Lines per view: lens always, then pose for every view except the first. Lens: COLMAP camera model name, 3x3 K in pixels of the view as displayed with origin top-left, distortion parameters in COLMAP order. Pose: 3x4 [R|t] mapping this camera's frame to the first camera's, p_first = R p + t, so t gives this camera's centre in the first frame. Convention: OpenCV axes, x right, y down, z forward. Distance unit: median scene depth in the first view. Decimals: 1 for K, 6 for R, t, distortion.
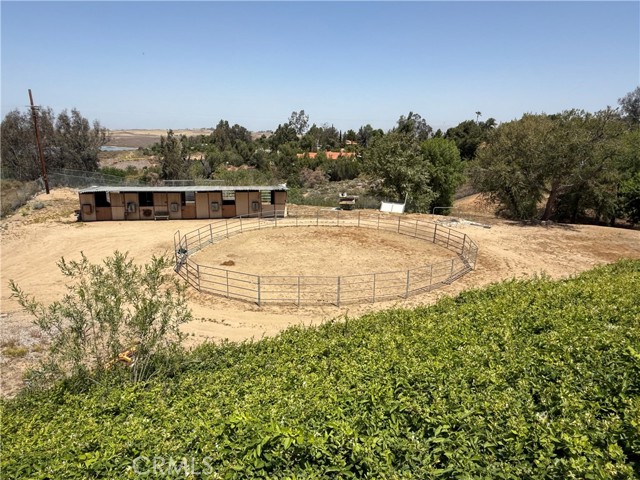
lens RADIAL K [[415.8, 0, 319.7], [0, 415.8, 240.5], [0, 0, 1]] dist [-0.000265, -0.000048]
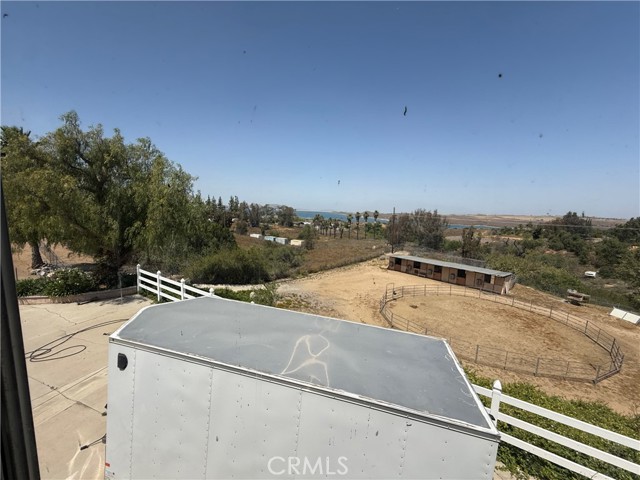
lens RADIAL K [[255.2, 0, 320.4], [0, 255.2, 240.0], [0, 0, 1]] dist [-0.002307, 0.000611]
pose [[0.525933, 0.103484, -0.844207, 0.278622], [-0.239197, 0.970506, -0.030052, -0.056688], [0.816198, 0.217737, 0.535174, -0.022804]]
